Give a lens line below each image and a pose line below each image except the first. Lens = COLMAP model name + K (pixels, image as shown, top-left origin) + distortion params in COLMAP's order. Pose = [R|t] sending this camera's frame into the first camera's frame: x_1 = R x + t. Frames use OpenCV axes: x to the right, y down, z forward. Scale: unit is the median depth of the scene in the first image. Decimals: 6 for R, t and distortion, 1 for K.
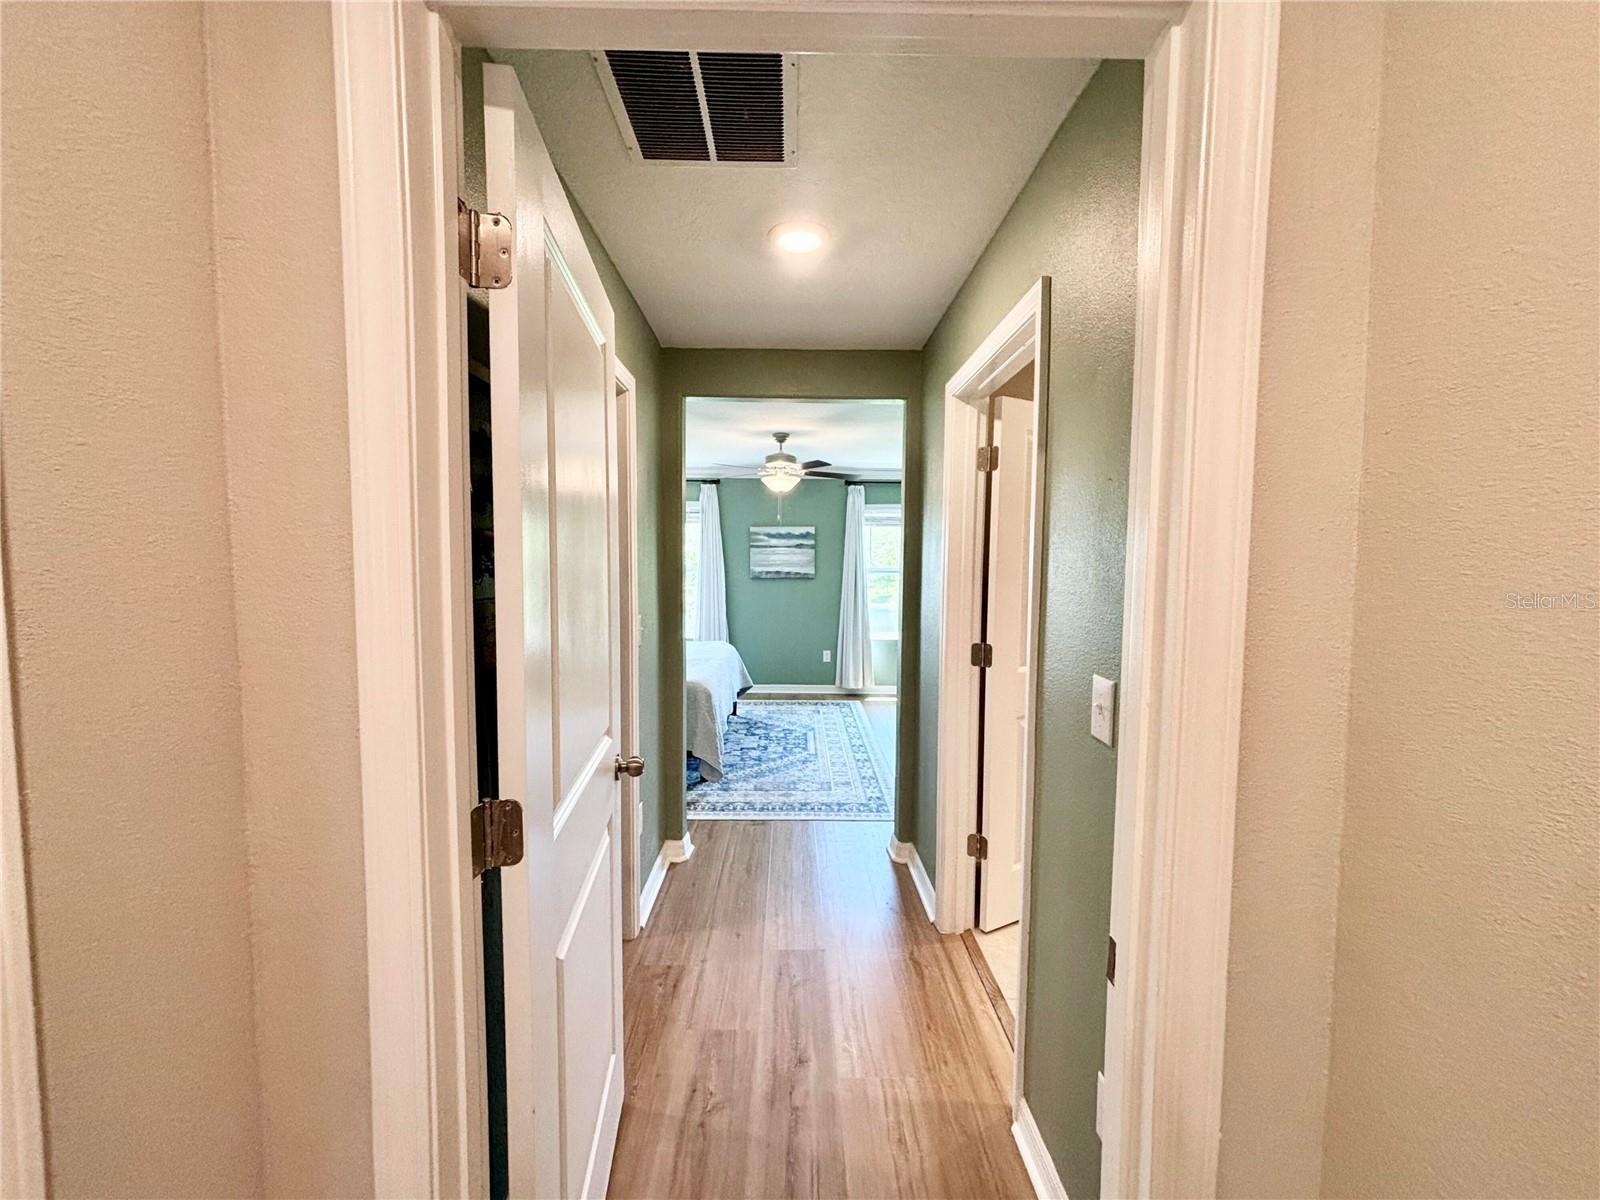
lens RADIAL K [[641.9, 0, 797.5], [0, 641.9, 601.9], [0, 0, 1]] dist [-0.002535, -0.000444]
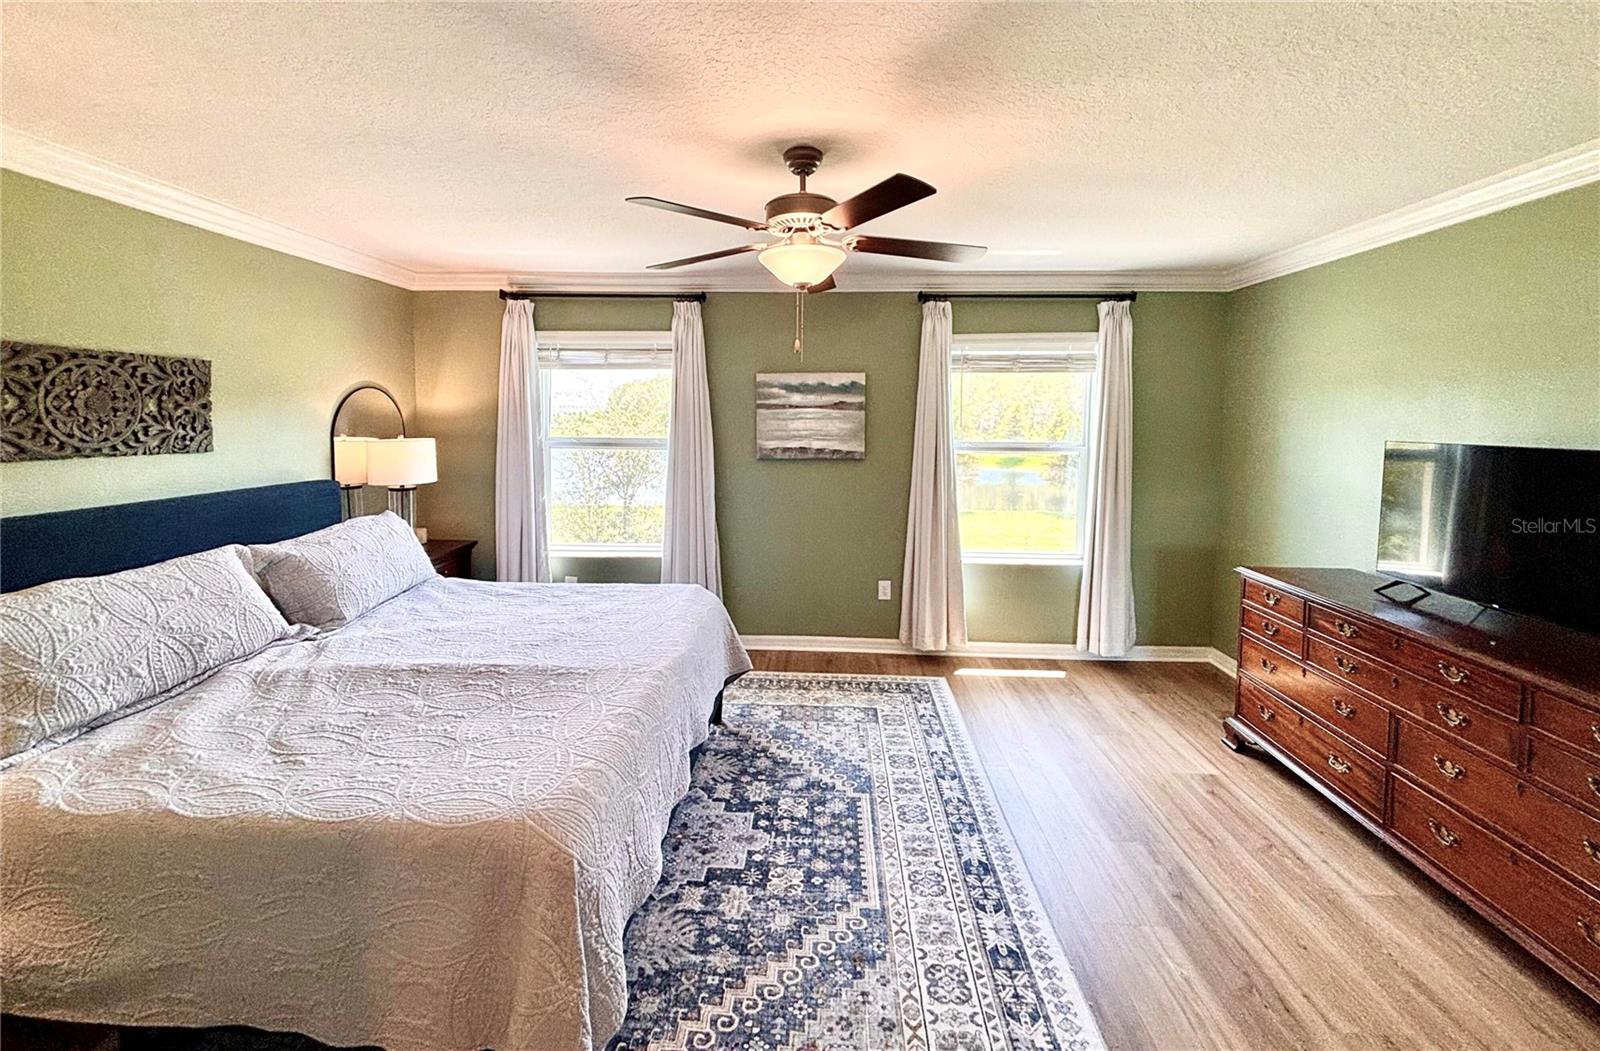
lens RADIAL K [[648.9, 0, 795.1], [0, 648.9, 450.9], [0, 0, 1]] dist [0.001372, -0.000507]
pose [[0.998371, 0.004066, -0.056918, -0.004535], [-0.004712, 0.999926, -0.011217, -0.047812], [0.056869, 0.011466, 0.998316, 0.501835]]
